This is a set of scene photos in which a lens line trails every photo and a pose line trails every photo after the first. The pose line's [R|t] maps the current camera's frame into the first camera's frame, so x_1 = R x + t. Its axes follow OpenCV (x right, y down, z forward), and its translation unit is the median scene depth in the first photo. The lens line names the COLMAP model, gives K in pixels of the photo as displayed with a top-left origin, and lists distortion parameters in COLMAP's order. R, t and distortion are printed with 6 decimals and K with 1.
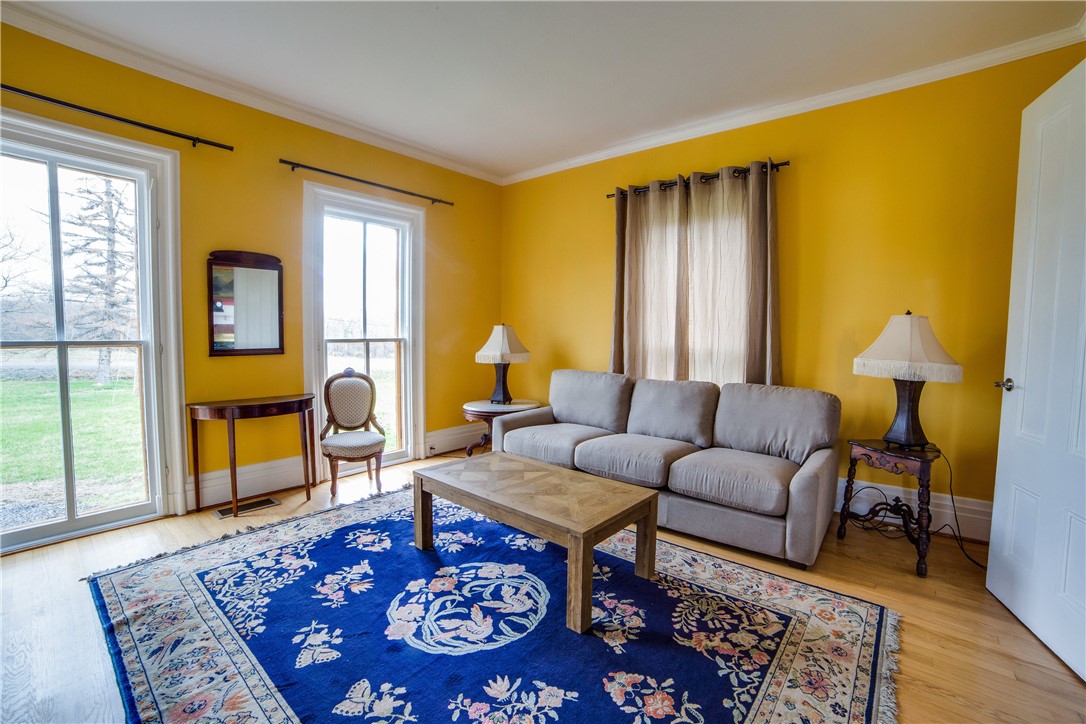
lens RADIAL K [[458.1, 0, 550.8], [0, 458.1, 354.3], [0, 0, 1]] dist [-0.100772, 0.034452]
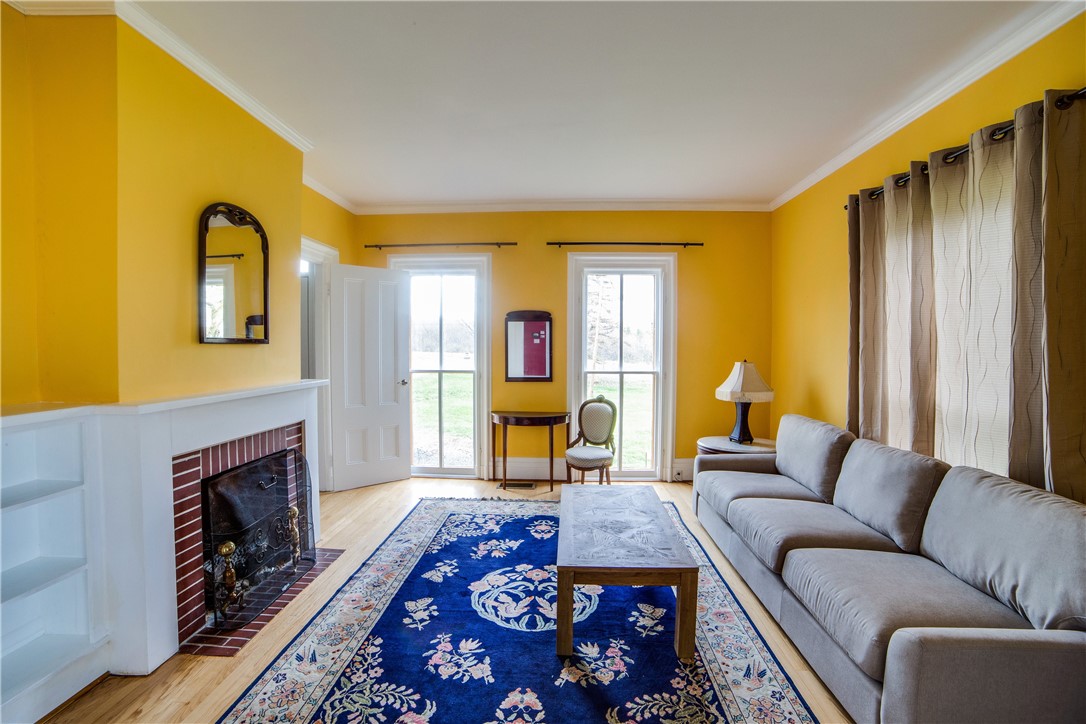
lens RADIAL K [[437.7, 0, 543.6], [0, 437.7, 354.3], [0, 0, 1]] dist [-0.095211, 0.028265]
pose [[0.607204, 0.007149, -0.794514, 0.645470], [-0.037245, 0.999116, -0.019474, -0.082436], [0.793673, 0.041416, 0.606934, 0.208230]]
